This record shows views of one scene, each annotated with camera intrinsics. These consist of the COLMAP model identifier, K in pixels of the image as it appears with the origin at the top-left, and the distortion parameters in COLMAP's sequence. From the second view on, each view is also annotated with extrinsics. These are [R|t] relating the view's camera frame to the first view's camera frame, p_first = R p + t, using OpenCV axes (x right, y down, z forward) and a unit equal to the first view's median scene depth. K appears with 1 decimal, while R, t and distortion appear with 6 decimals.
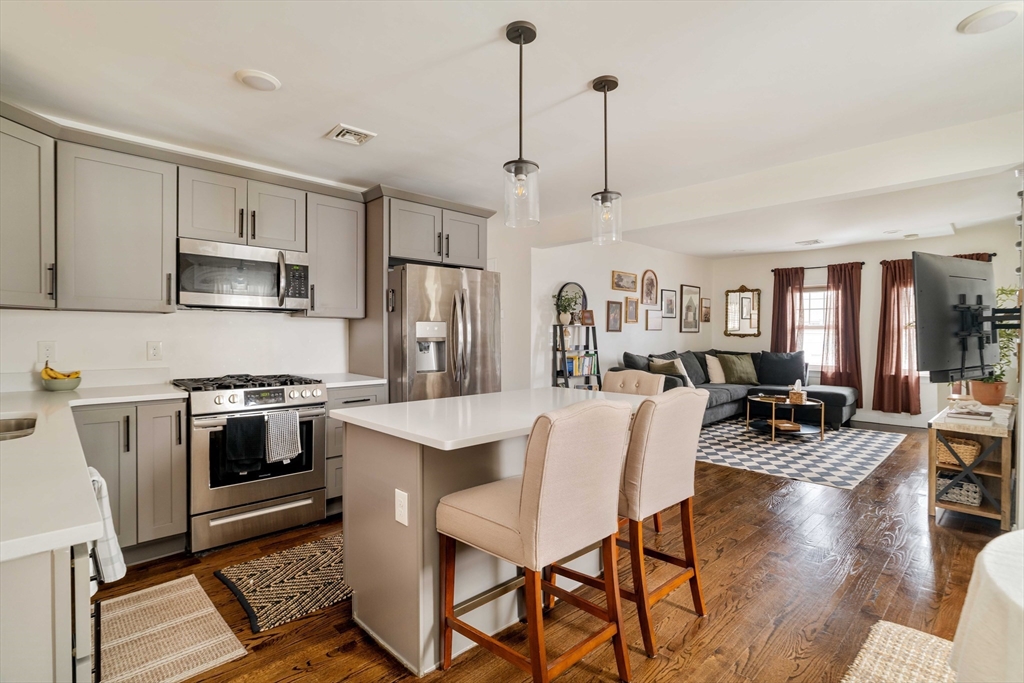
lens RADIAL K [[489.9, 0, 514.3], [0, 489.9, 325.2], [0, 0, 1]] dist [-0.001727, -0.000079]
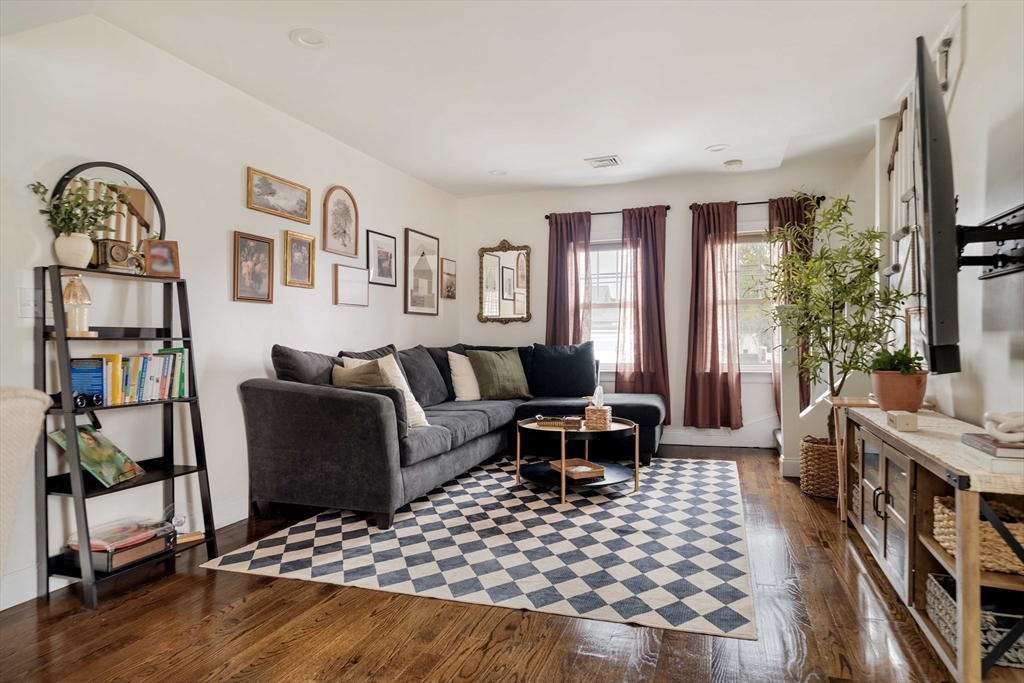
lens RADIAL K [[614.4, 0, 512.0], [0, 614.4, 341.5], [0, 0, 1]] dist [0.000134, 0.000267]
pose [[0.897078, -0.018741, 0.441476, 0.156195], [0.011400, 0.999749, 0.019275, 0.039083], [-0.441726, -0.012258, 0.897066, 0.357075]]
